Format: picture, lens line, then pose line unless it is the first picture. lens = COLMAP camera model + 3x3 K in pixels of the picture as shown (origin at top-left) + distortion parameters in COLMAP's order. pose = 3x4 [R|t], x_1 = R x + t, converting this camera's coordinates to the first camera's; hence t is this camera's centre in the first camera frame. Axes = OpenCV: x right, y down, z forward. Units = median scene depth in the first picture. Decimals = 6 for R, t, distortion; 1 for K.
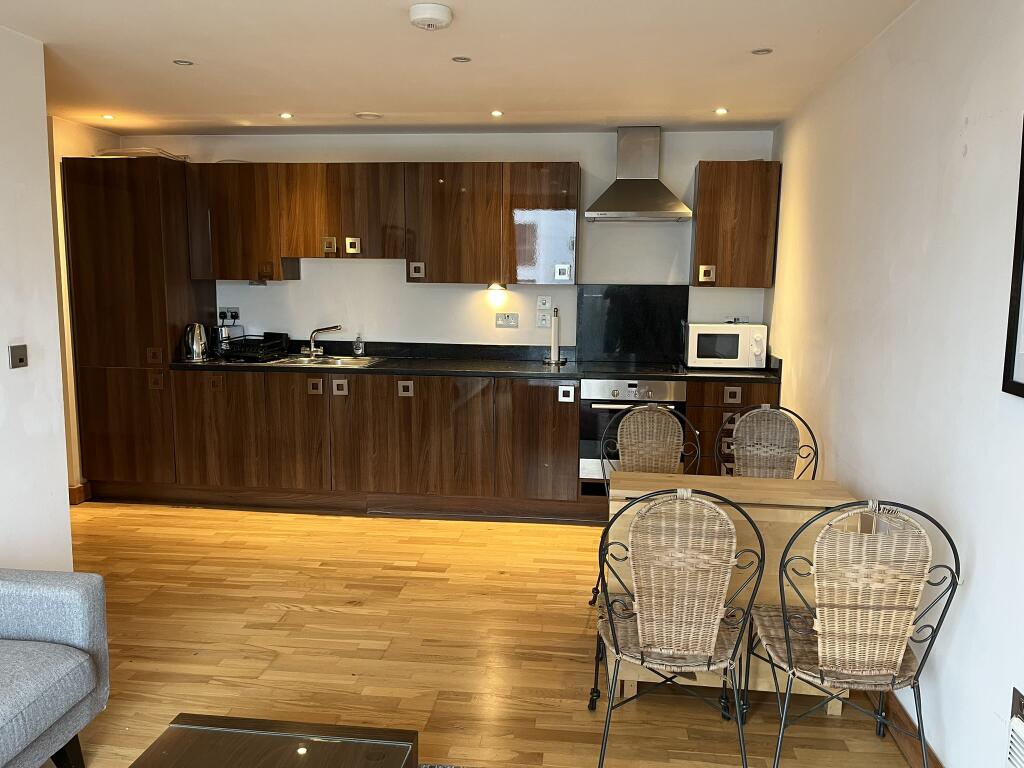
lens RADIAL K [[771.3, 0, 510.6], [0, 771.3, 385.1], [0, 0, 1]] dist [0.012707, -0.009637]
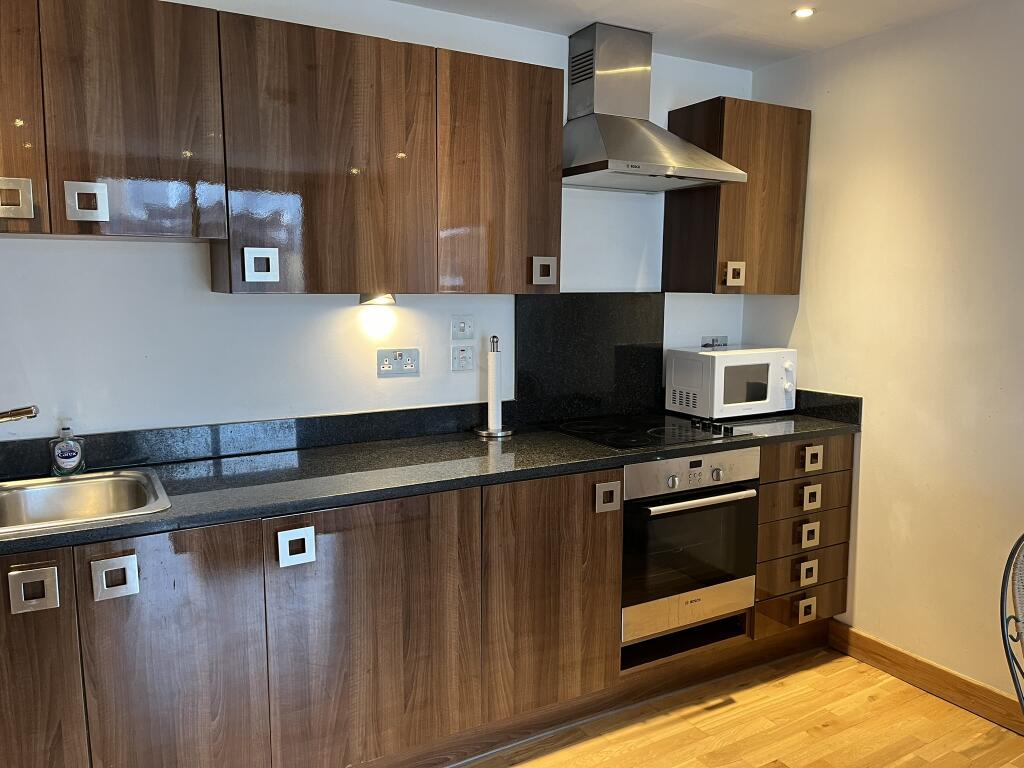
lens RADIAL K [[771.3, 0, 515.1], [0, 771.3, 382.8], [0, 0, 1]] dist [0.012707, -0.009637]
pose [[0.801923, -0.082368, 0.591721, -0.271875], [0.092639, 0.995614, 0.013042, -0.075555], [-0.590201, 0.044358, 0.806037, 0.565591]]
